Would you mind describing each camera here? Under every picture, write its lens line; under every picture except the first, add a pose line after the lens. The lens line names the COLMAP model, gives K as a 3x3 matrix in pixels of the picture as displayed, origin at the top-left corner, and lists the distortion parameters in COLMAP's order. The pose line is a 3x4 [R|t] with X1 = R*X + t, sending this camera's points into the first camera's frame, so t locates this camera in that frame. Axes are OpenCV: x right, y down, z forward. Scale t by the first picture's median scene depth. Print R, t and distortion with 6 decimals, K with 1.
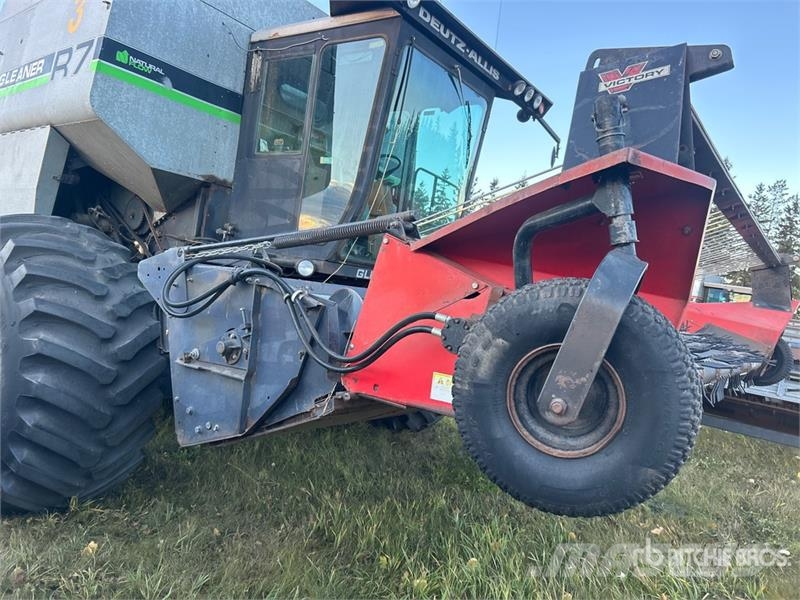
lens RADIAL K [[617.6, 0, 399.5], [0, 617.6, 308.3], [0, 0, 1]] dist [0.067668, -0.071123]
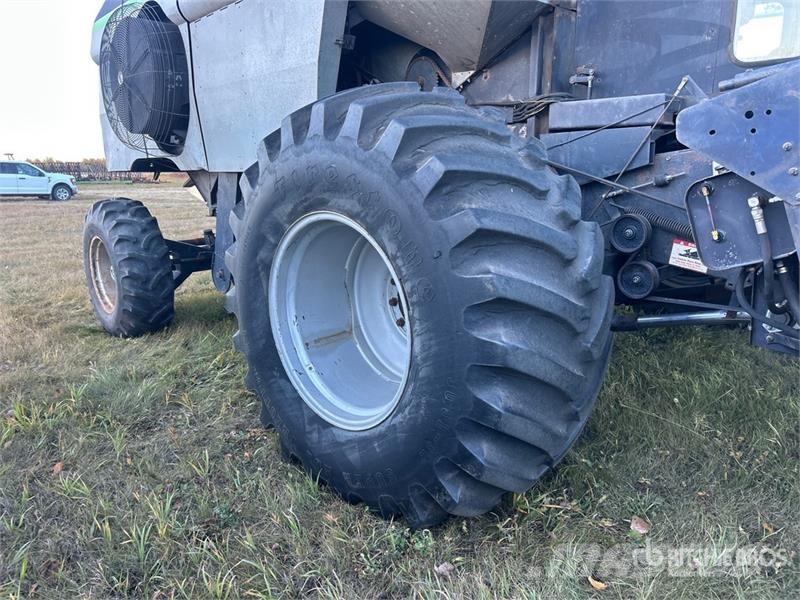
lens RADIAL K [[617.6, 0, 399.5], [0, 617.6, 308.3], [0, 0, 1]] dist [0.067668, -0.071123]
pose [[0.976380, -0.107481, -0.187431, -0.543384], [0.139464, 0.976081, 0.166781, -0.031072], [0.165022, -0.188982, 0.968015, 0.386439]]
